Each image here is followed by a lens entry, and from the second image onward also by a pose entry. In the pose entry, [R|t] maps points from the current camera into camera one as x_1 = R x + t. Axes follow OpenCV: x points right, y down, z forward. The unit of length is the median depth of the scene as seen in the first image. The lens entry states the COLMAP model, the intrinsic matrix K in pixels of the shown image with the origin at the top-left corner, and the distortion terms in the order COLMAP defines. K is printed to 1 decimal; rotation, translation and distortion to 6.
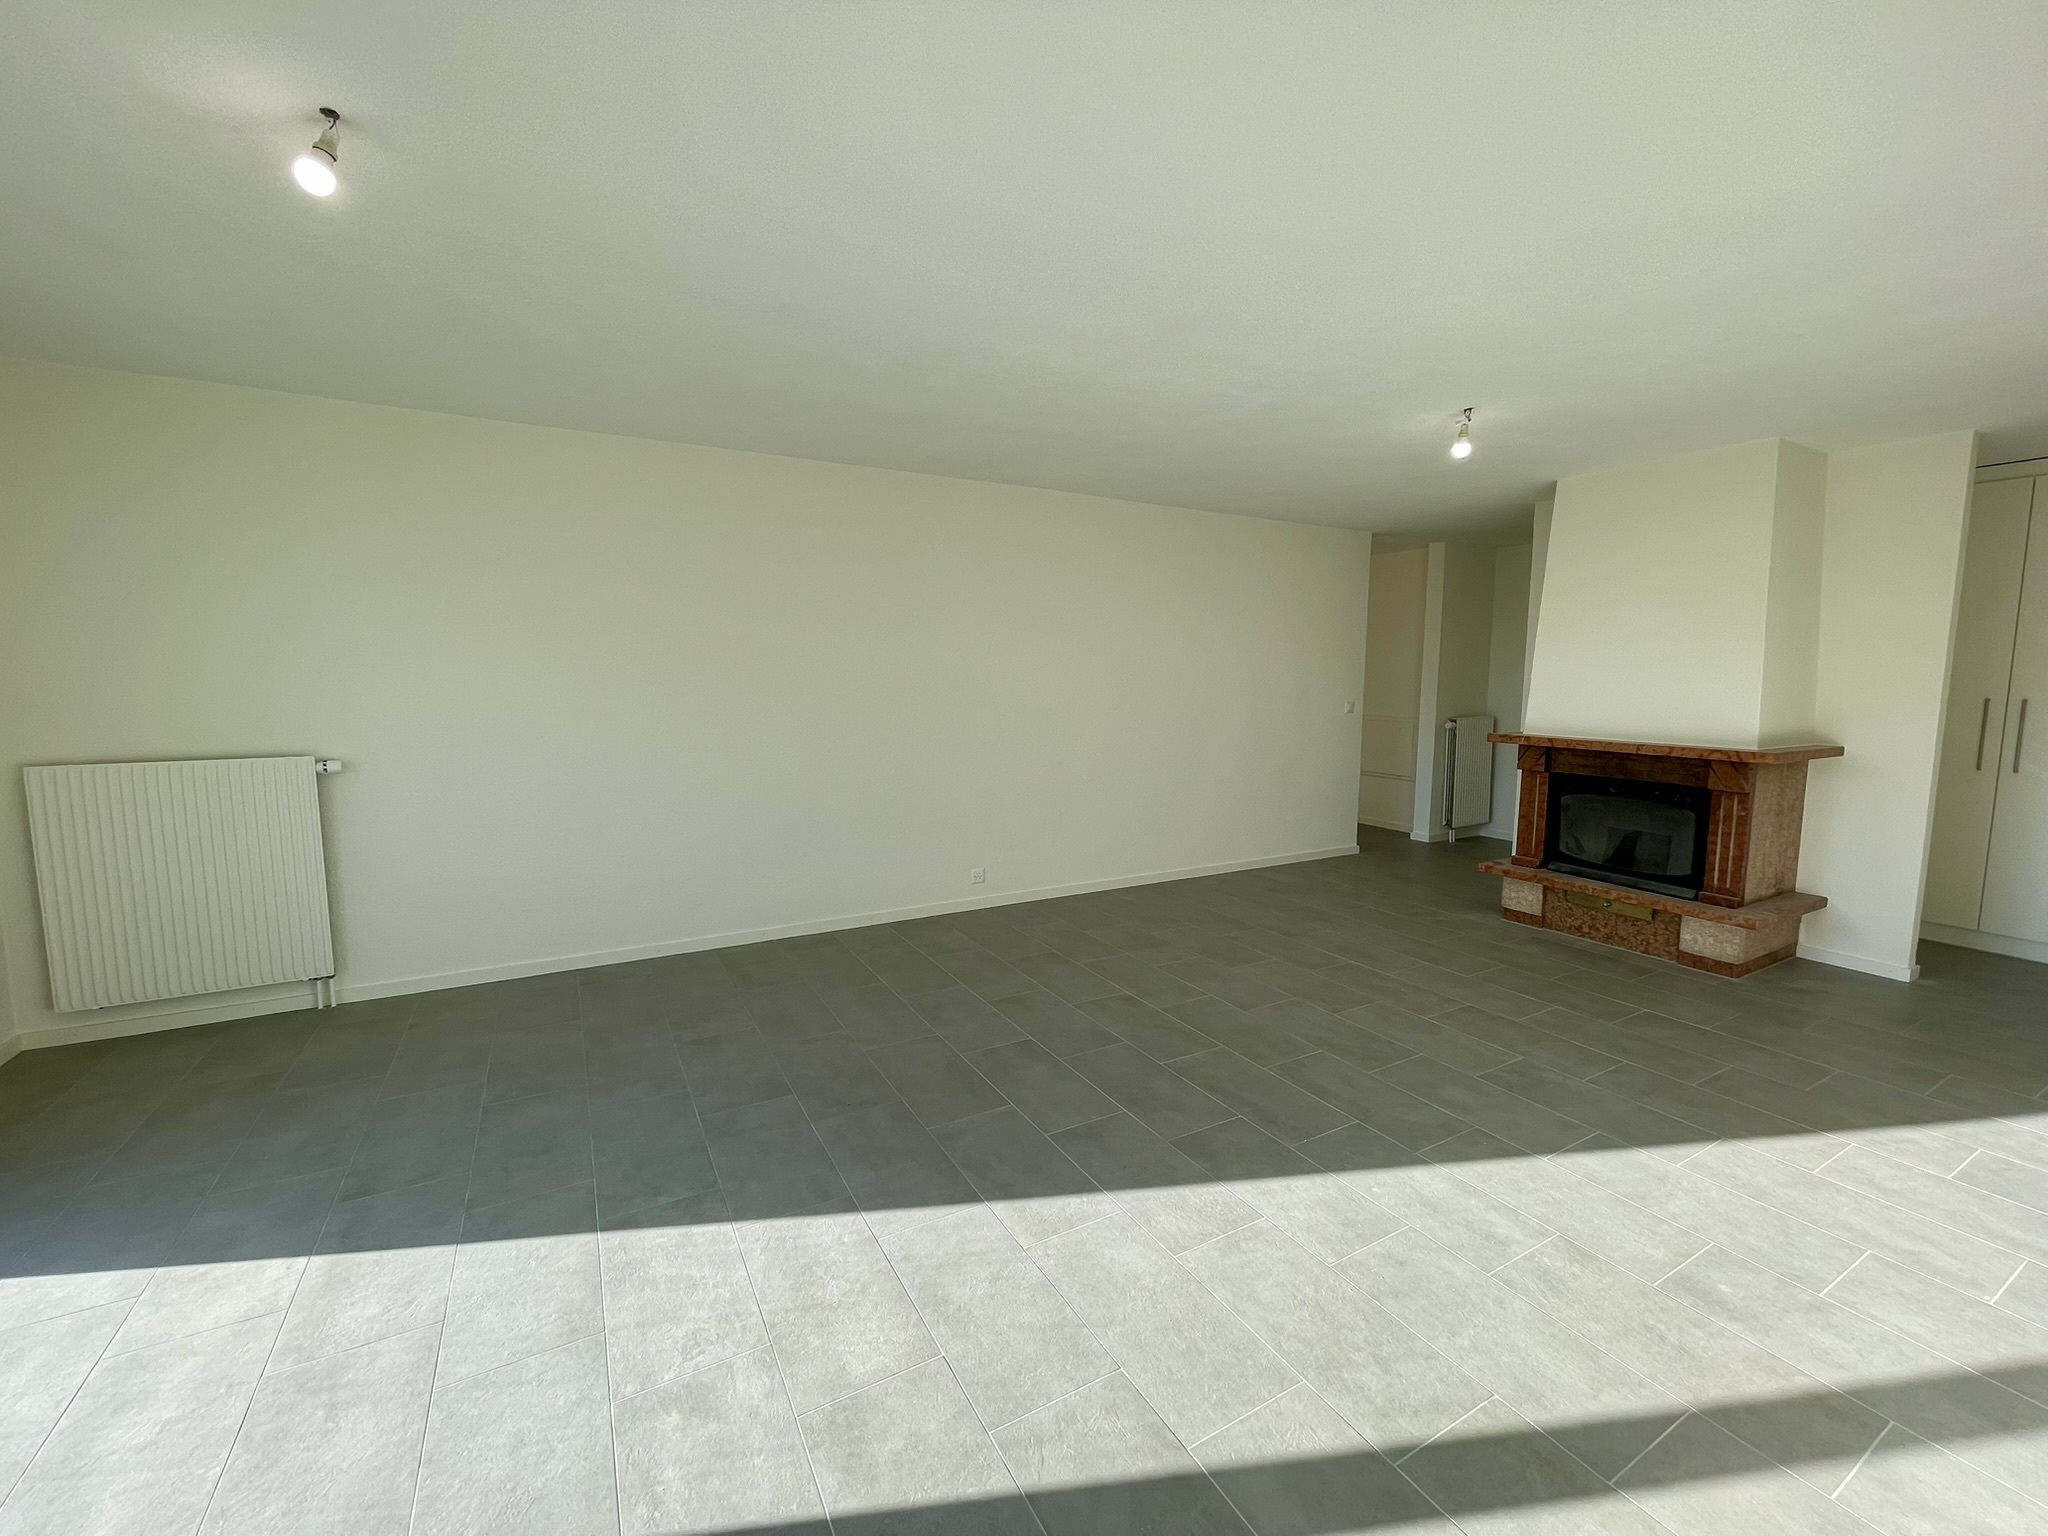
lens RADIAL K [[833.4, 0, 1020.1], [0, 833.4, 760.3], [0, 0, 1]] dist [0.000008, 0.000014]
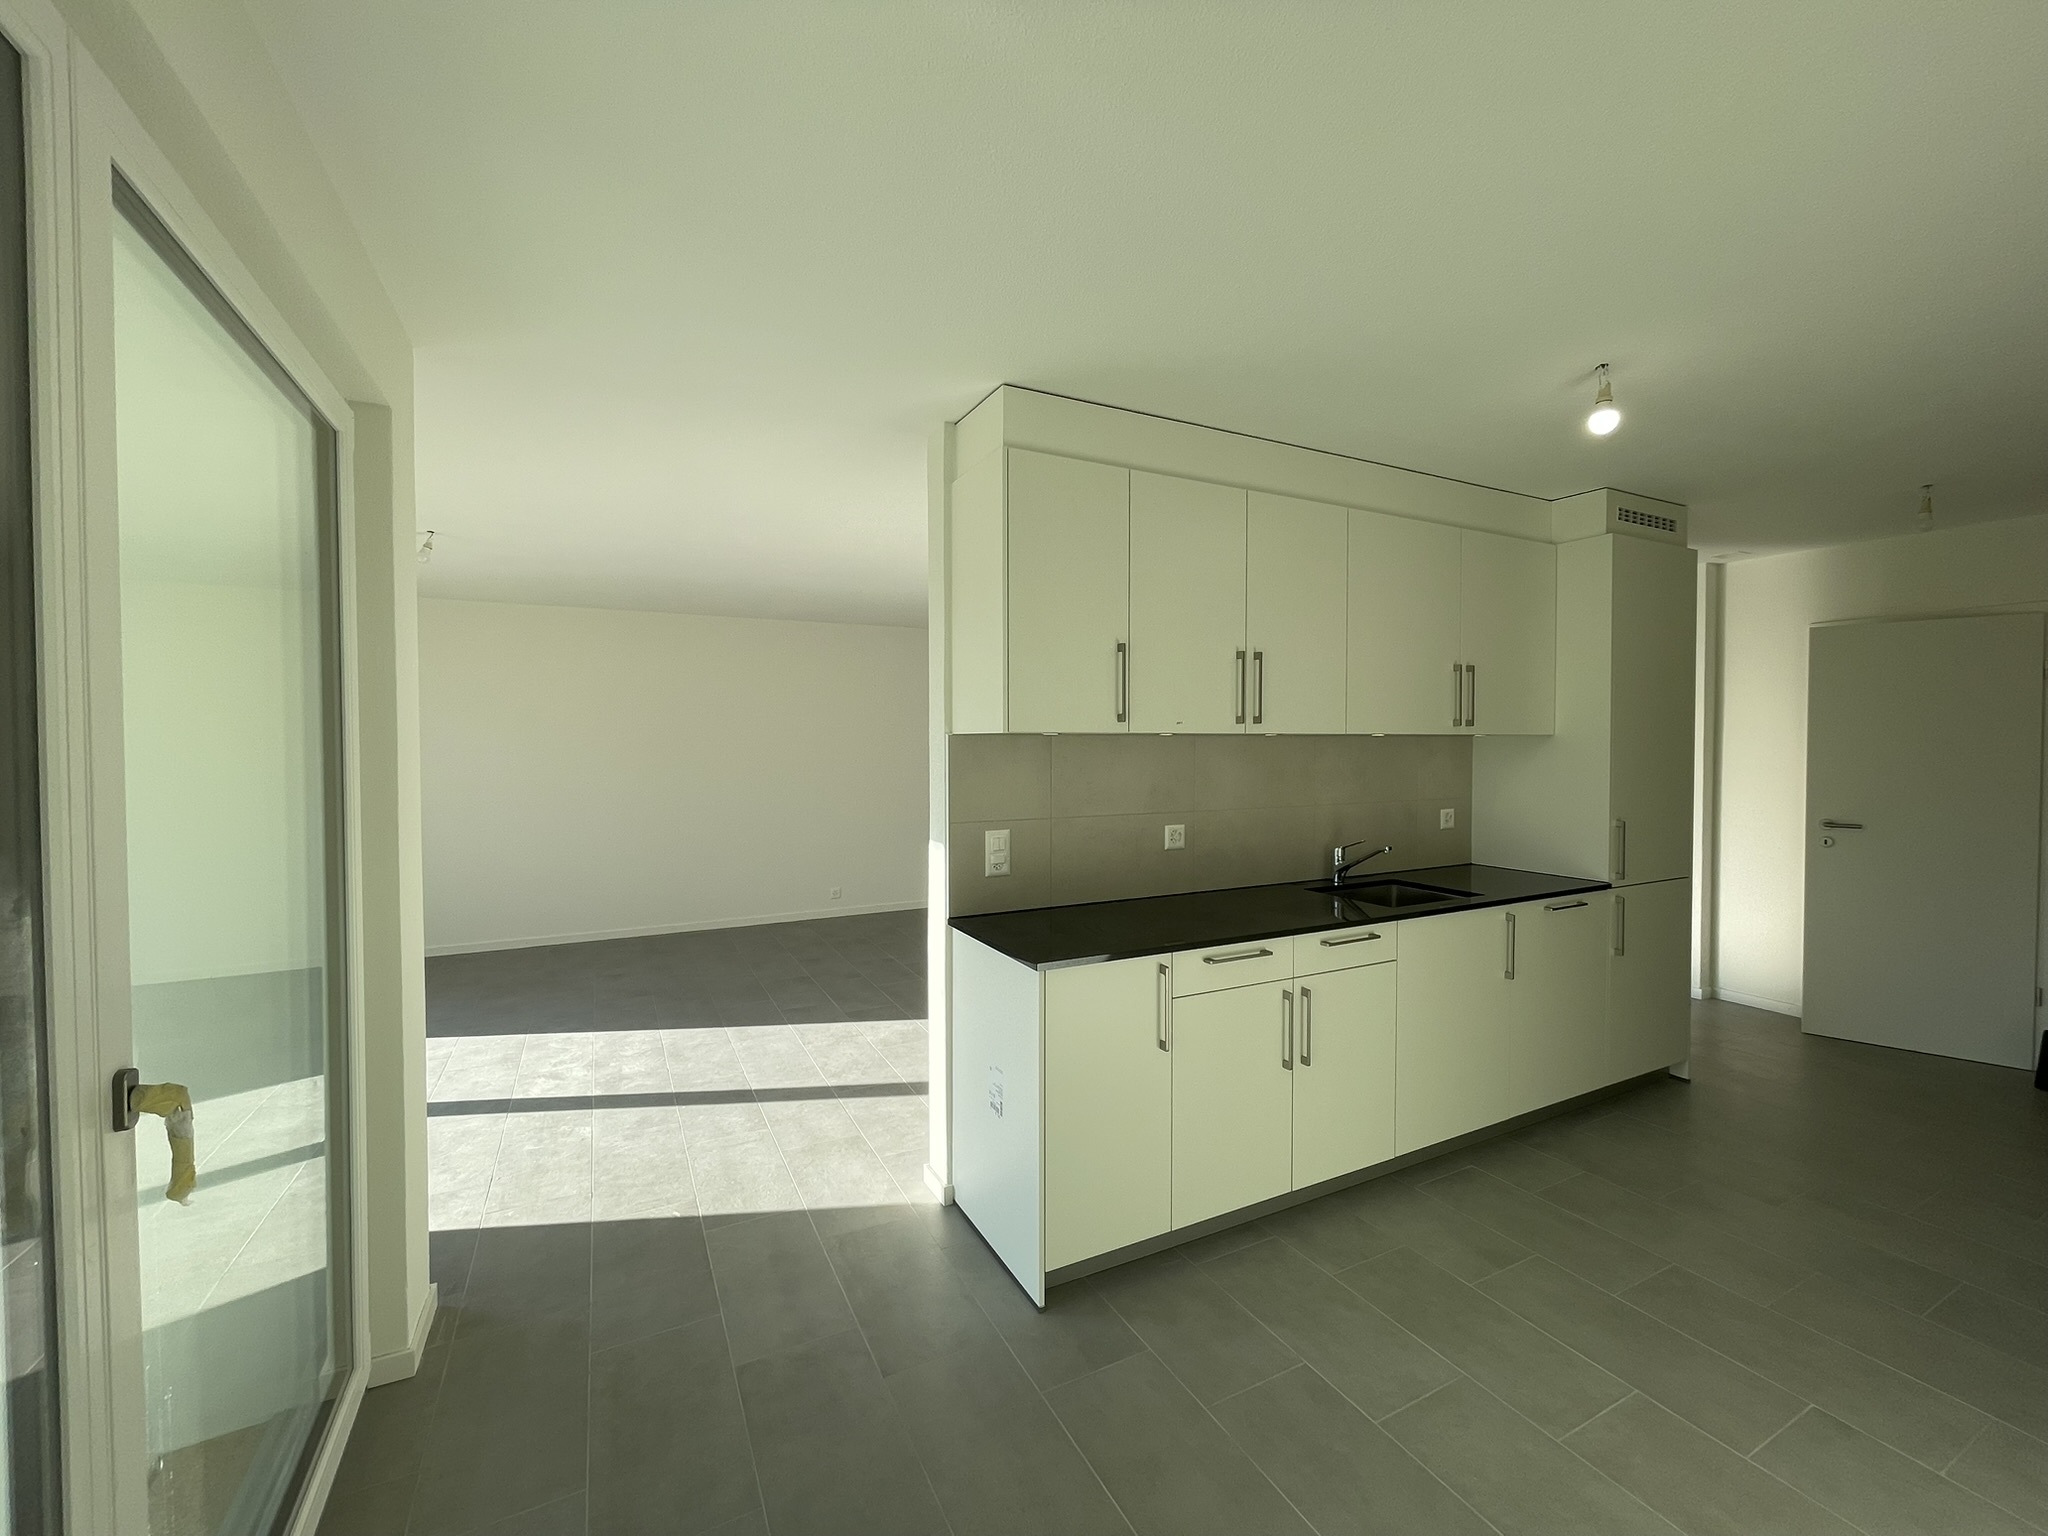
lens RADIAL K [[820.8, 0, 1005.6], [0, 820.8, 762.6], [0, 0, 1]] dist [-0.000259, -0.000013]
pose [[0.998685, -0.005249, -0.050996, 0.459679], [0.001015, 0.996574, -0.082700, 0.044791], [0.051255, 0.082540, 0.995269, -0.592931]]
